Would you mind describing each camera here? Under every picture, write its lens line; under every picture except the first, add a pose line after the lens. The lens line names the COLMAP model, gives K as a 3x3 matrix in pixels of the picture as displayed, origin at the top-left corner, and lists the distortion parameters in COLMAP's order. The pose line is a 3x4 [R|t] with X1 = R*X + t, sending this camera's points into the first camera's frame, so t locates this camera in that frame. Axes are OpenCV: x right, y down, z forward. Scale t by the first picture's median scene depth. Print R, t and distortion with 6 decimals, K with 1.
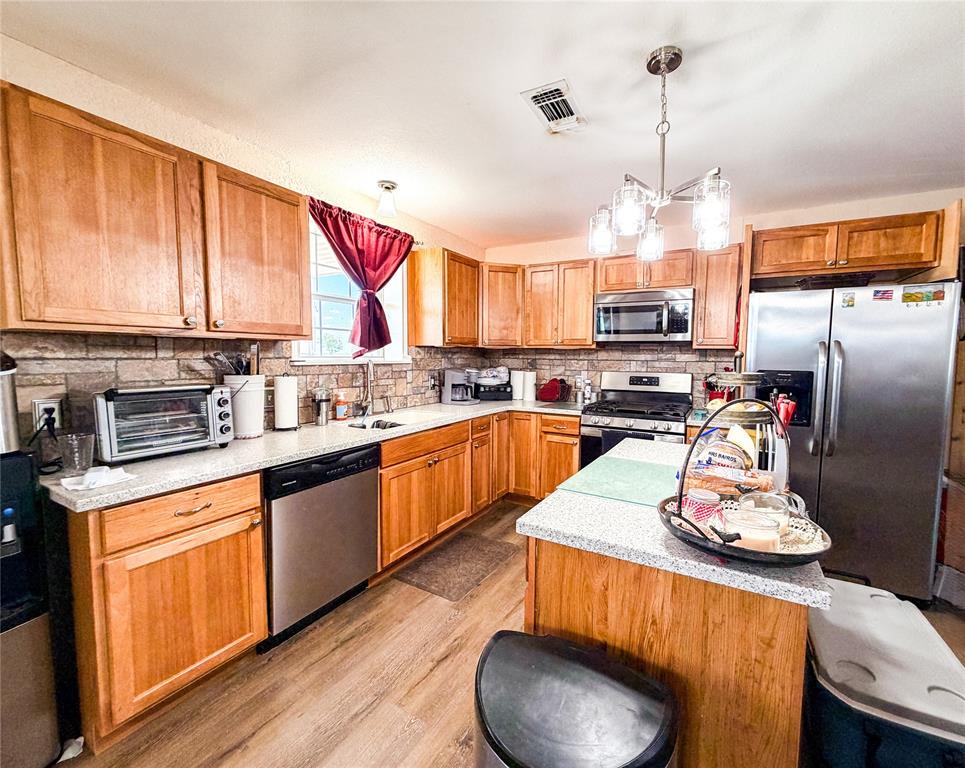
lens RADIAL K [[403.6, 0, 507.0], [0, 403.6, 383.9], [0, 0, 1]] dist [-0.000741, -0.000071]
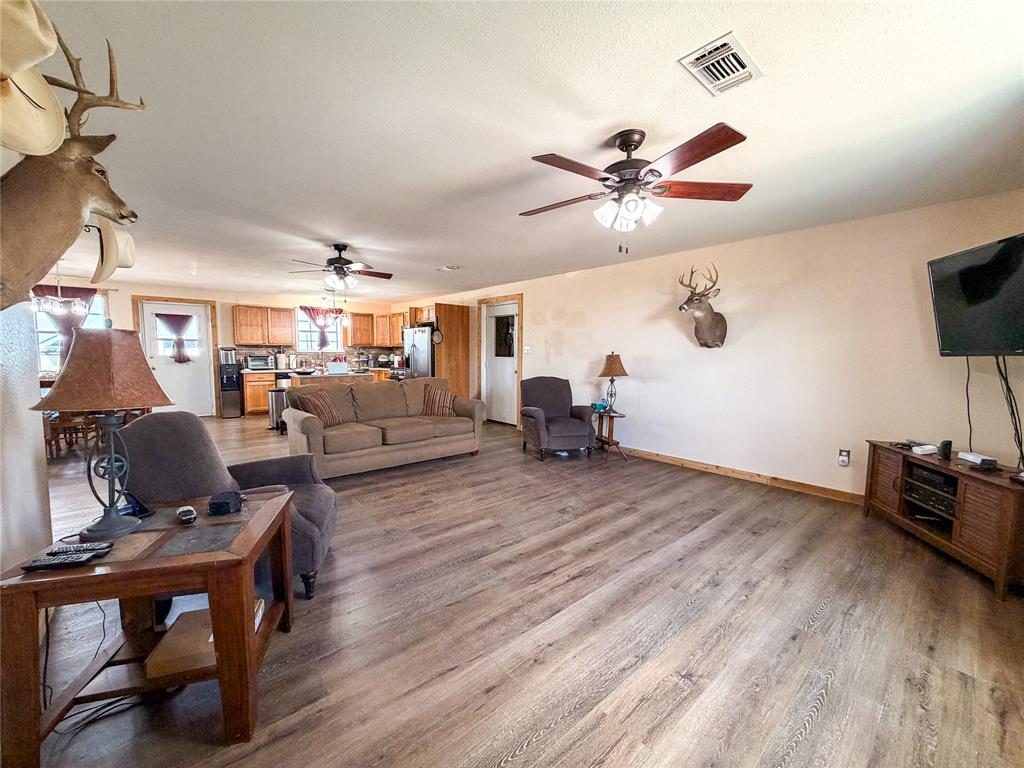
lens RADIAL K [[416.8, 0, 512.0], [0, 416.8, 384.0], [0, 0, 1]] dist [-0.000269, -0.000018]
pose [[0.944581, 0.019543, -0.327696, 2.177393], [-0.018381, 0.999809, 0.006642, 0.154677], [0.327763, -0.000250, 0.944760, -1.634498]]
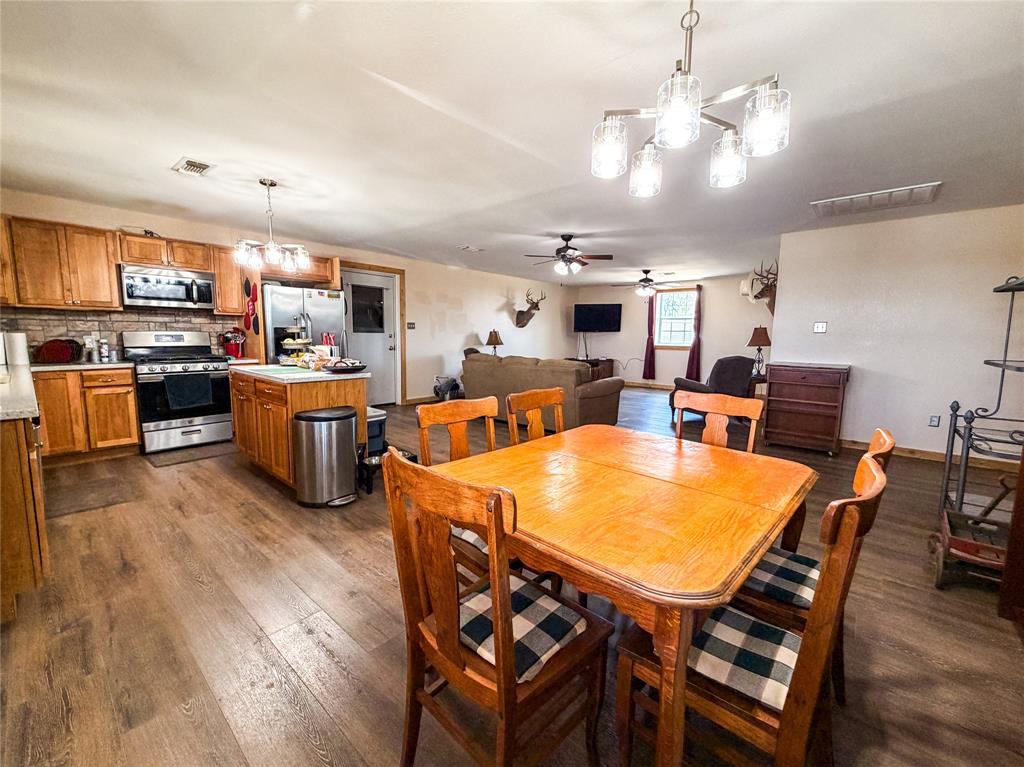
lens RADIAL K [[416.8, 0, 512.0], [0, 416.8, 383.5], [0, 0, 1]] dist [-0.000269, -0.000018]
pose [[0.203488, -0.123616, 0.971242, -0.934341], [0.060647, 0.991684, 0.113512, 0.064127], [-0.977197, 0.035805, 0.209292, -0.413352]]
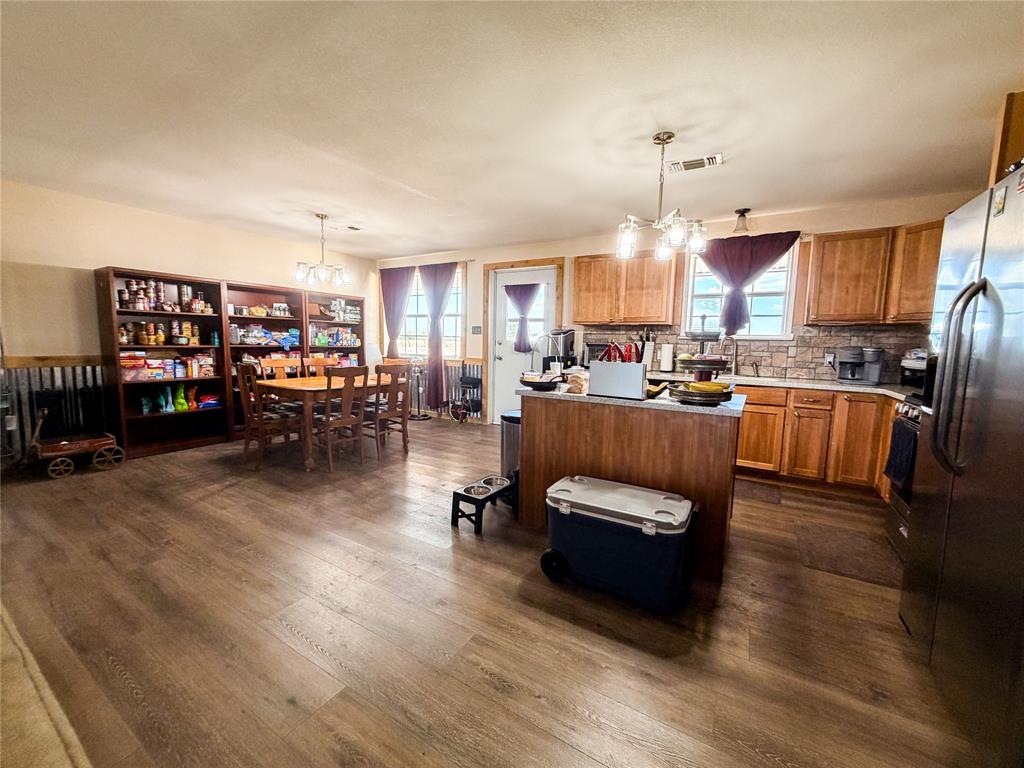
lens RADIAL K [[416.8, 0, 512.0], [0, 416.8, 384.0], [0, 0, 1]] dist [-0.000269, -0.000018]
pose [[-0.052780, 0.095302, -0.994048, 1.185077], [-0.090290, 0.990903, 0.099795, 0.031869], [0.994516, 0.095020, -0.043695, 0.309377]]
